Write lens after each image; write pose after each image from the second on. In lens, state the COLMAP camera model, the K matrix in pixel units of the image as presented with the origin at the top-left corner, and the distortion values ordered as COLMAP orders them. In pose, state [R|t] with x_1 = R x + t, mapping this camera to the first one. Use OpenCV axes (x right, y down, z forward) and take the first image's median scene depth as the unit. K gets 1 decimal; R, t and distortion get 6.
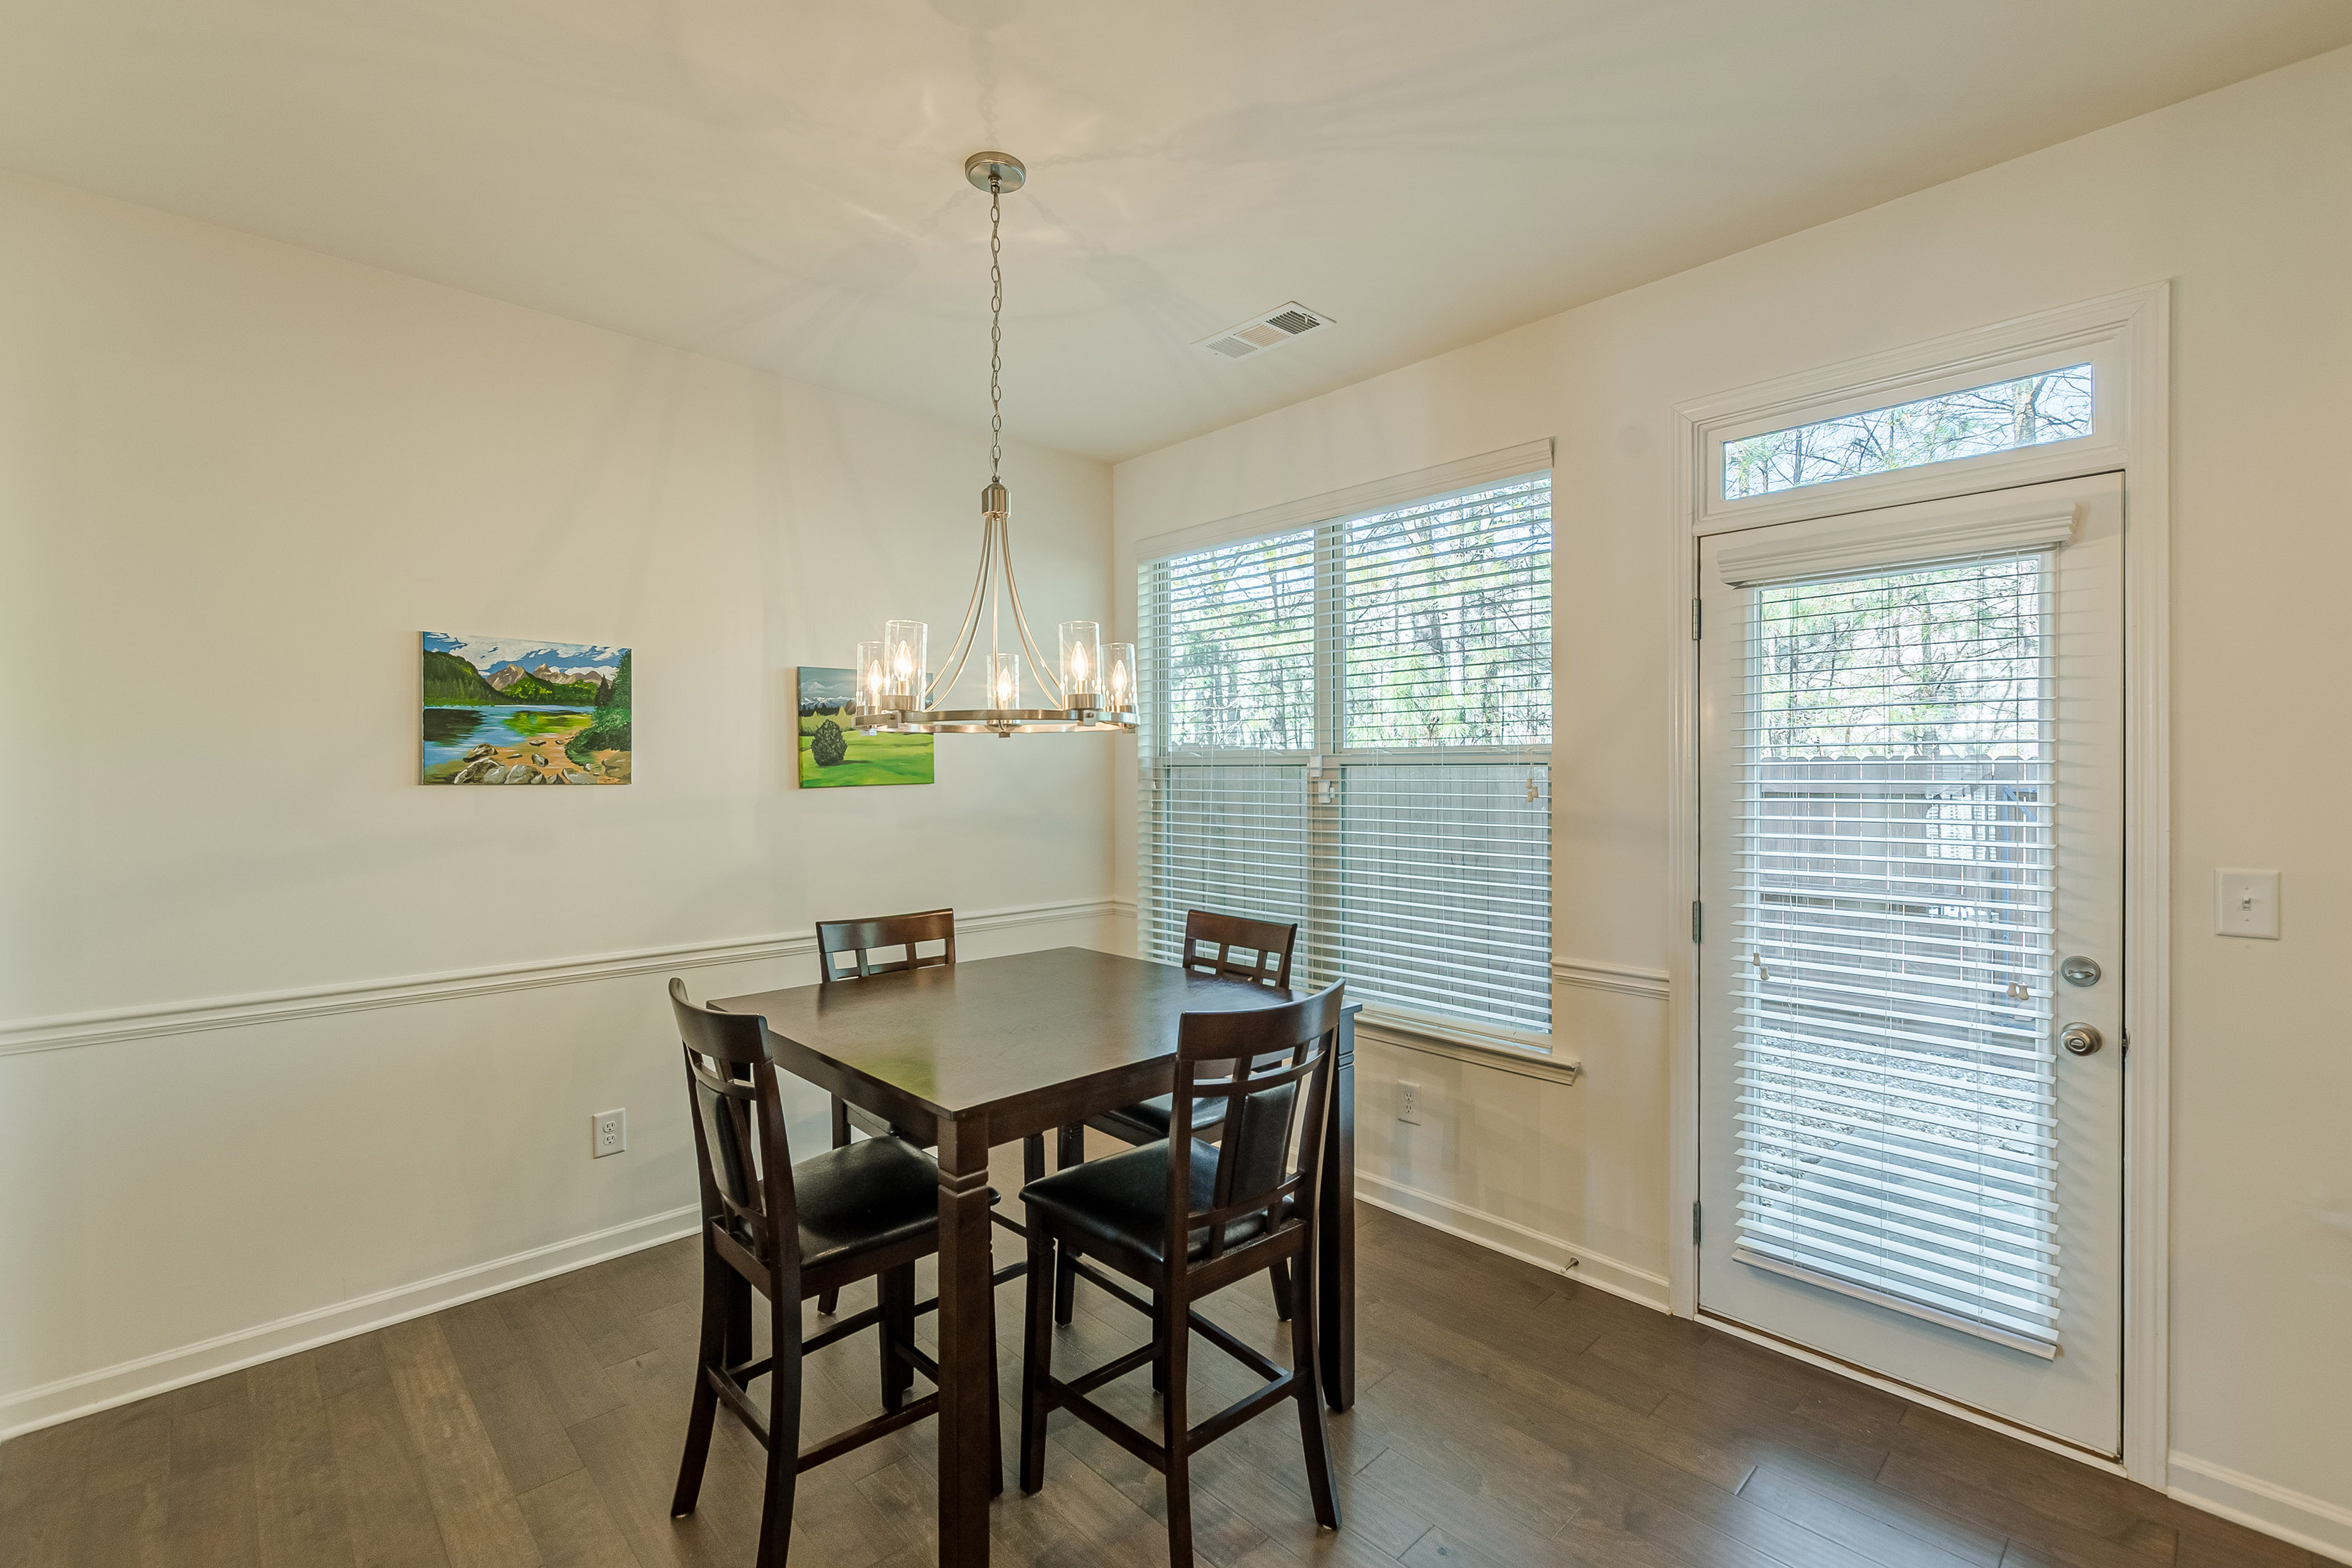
lens RADIAL K [[1023.0, 0, 1168.3], [0, 1023.0, 772.2], [0, 0, 1]] dist [0.013071, -0.005303]
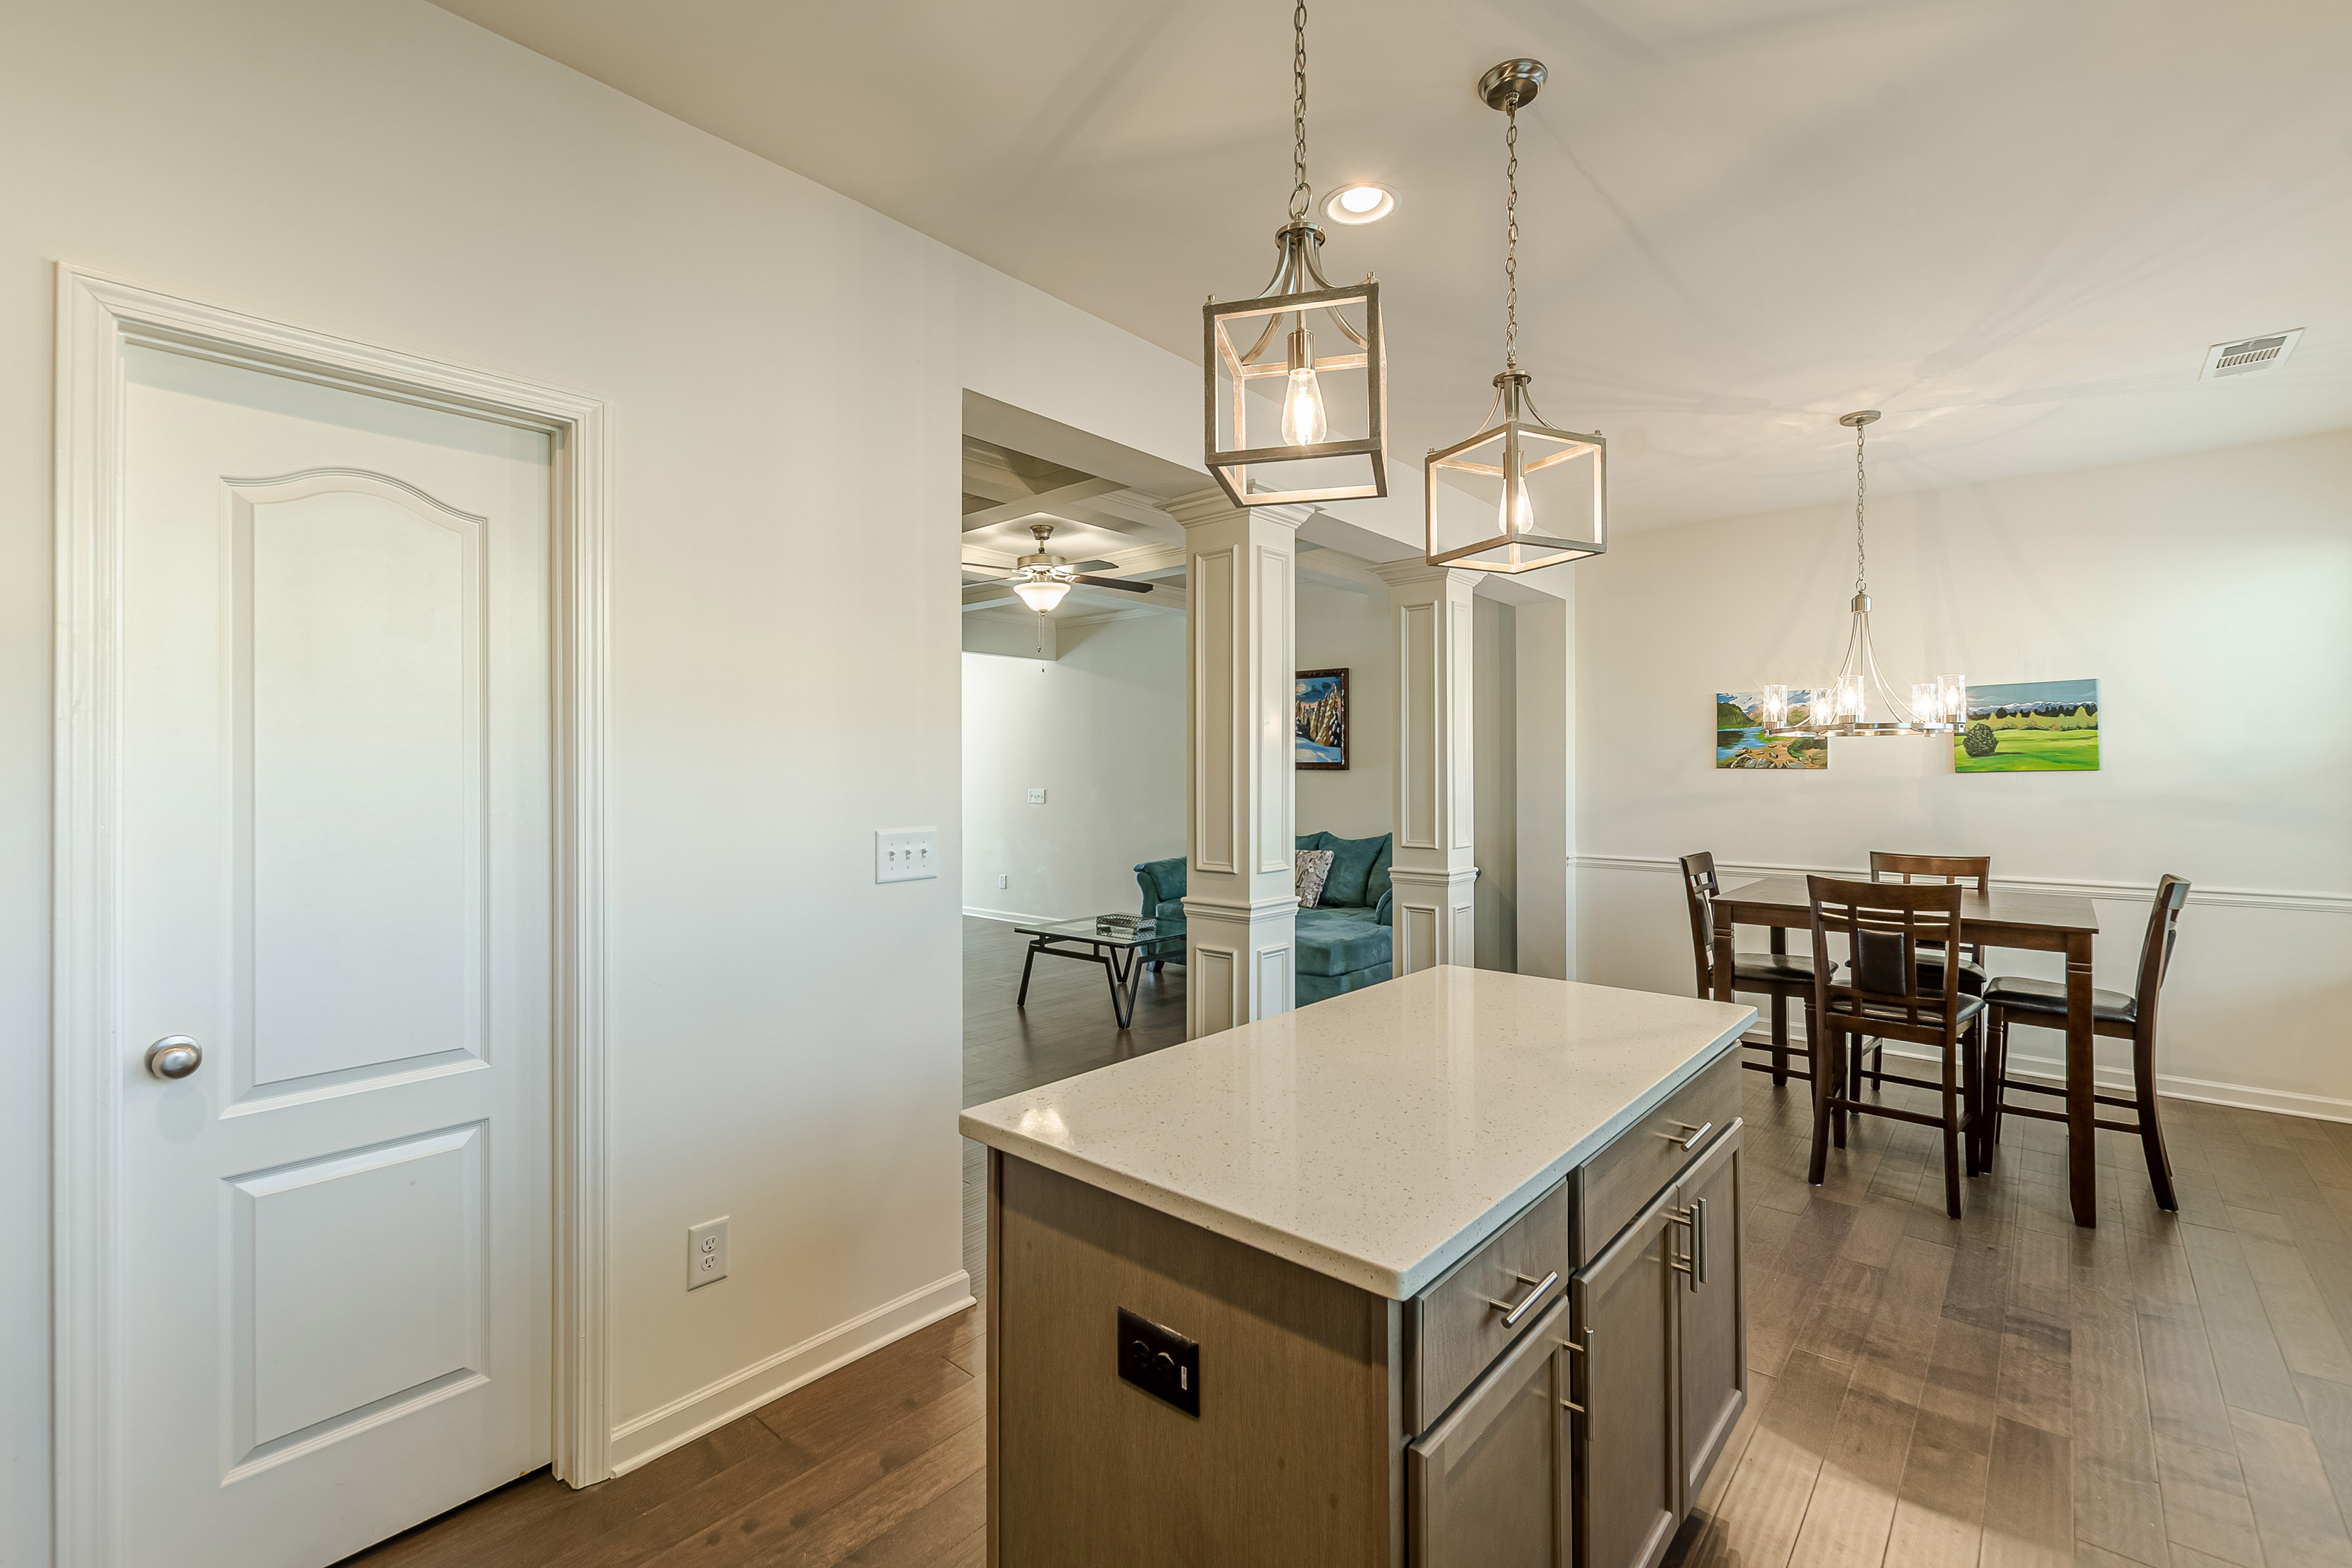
lens RADIAL K [[1023.0, 0, 1168.3], [0, 1023.0, 772.2], [0, 0, 1]] dist [0.013071, -0.005303]
pose [[0.102431, 0.002328, -0.994737, 1.115732], [-0.002074, 0.999996, 0.002127, 0.016688], [0.994738, 0.001845, 0.102436, -0.272349]]
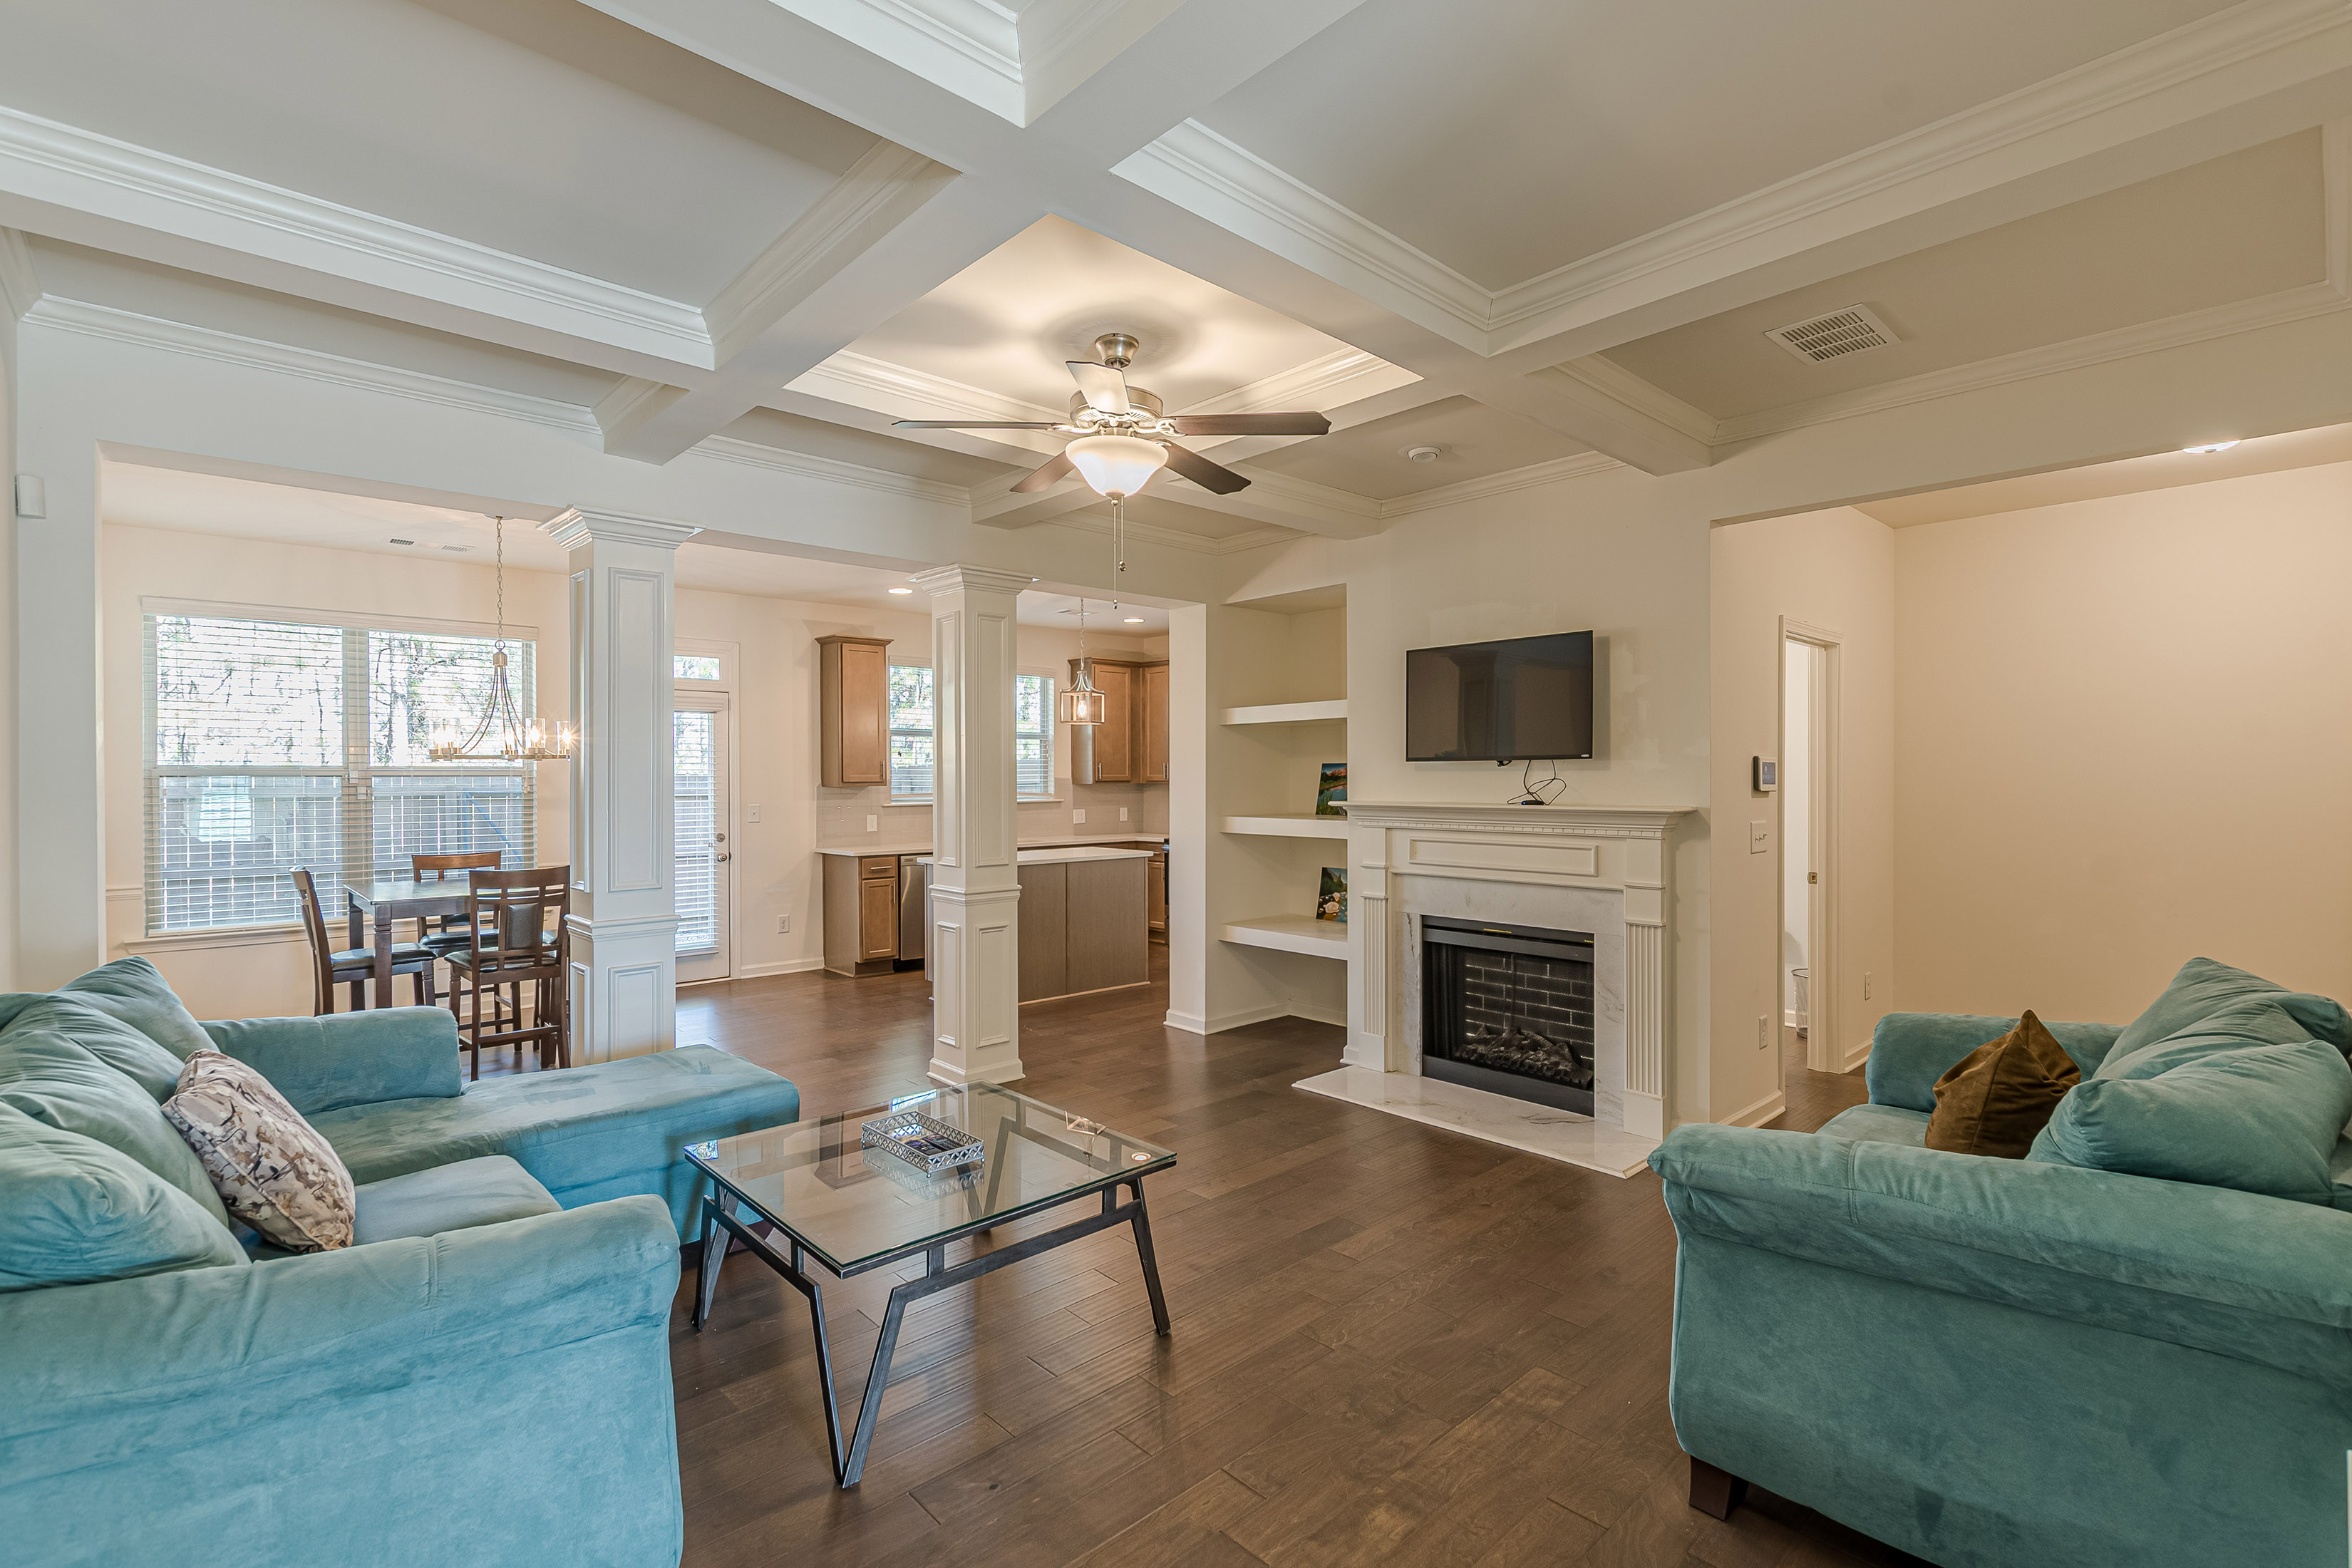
lens RADIAL K [[1067.8, 0, 1166.6], [0, 1067.8, 789.2], [0, 0, 1]] dist [-0.000148, -0.000275]
pose [[0.003404, -0.009413, 0.999950, -1.926049], [0.006260, 0.999936, 0.009392, 0.007500], [-0.999975, 0.006228, 0.003463, -0.355664]]
